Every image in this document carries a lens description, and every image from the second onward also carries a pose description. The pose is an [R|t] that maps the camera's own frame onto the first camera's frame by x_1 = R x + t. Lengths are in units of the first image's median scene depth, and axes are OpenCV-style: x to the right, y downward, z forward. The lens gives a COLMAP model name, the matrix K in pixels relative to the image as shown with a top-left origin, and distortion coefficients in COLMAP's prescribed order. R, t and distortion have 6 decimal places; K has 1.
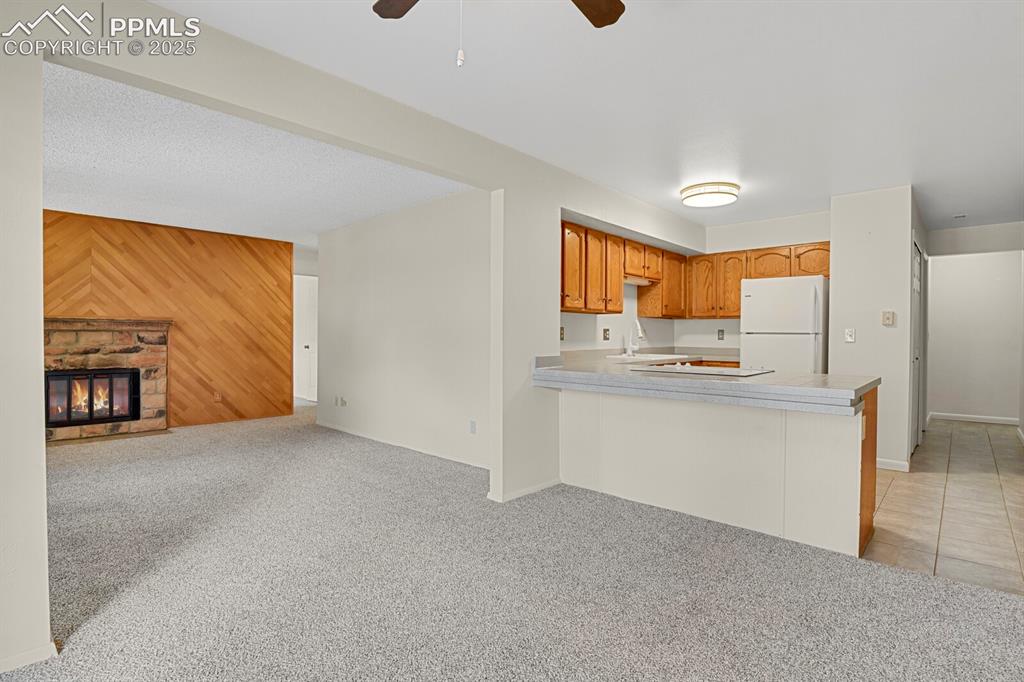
lens RADIAL K [[502.2, 0, 520.2], [0, 502.2, 339.2], [0, 0, 1]] dist [-0.010524, -0.011294]
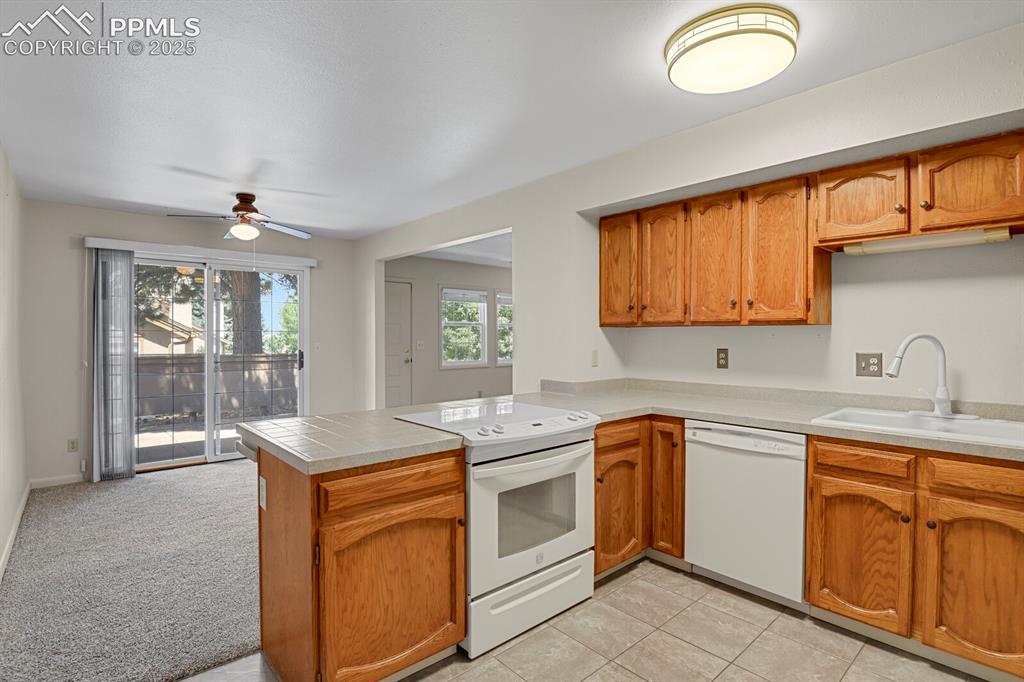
lens RADIAL K [[502.2, 0, 520.2], [0, 502.2, 339.2], [0, 0, 1]] dist [-0.010524, -0.011294]
pose [[-0.104353, -0.001231, -0.994540, 0.670711], [-0.013138, 0.999914, 0.000141, -0.028884], [0.994454, 0.013081, -0.104360, 0.701379]]
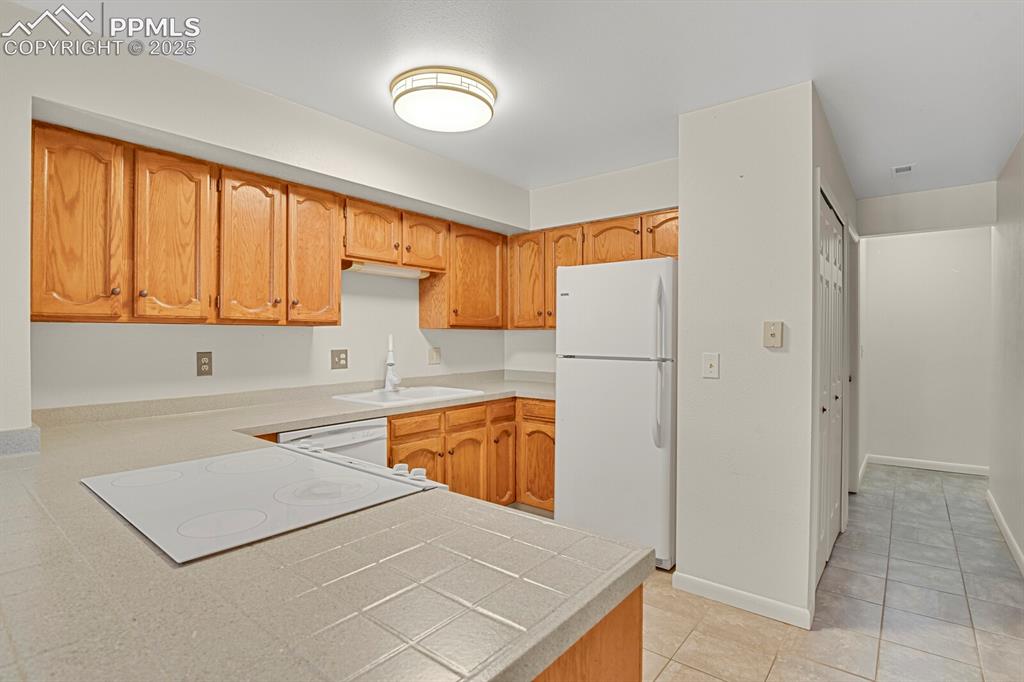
lens RADIAL K [[502.2, 0, 520.2], [0, 502.2, 339.2], [0, 0, 1]] dist [-0.010524, -0.011294]
pose [[0.997891, -0.006544, 0.064574, 0.341274], [0.006733, 0.999974, -0.002708, -0.029598], [-0.064555, 0.003137, 0.997909, 0.379382]]
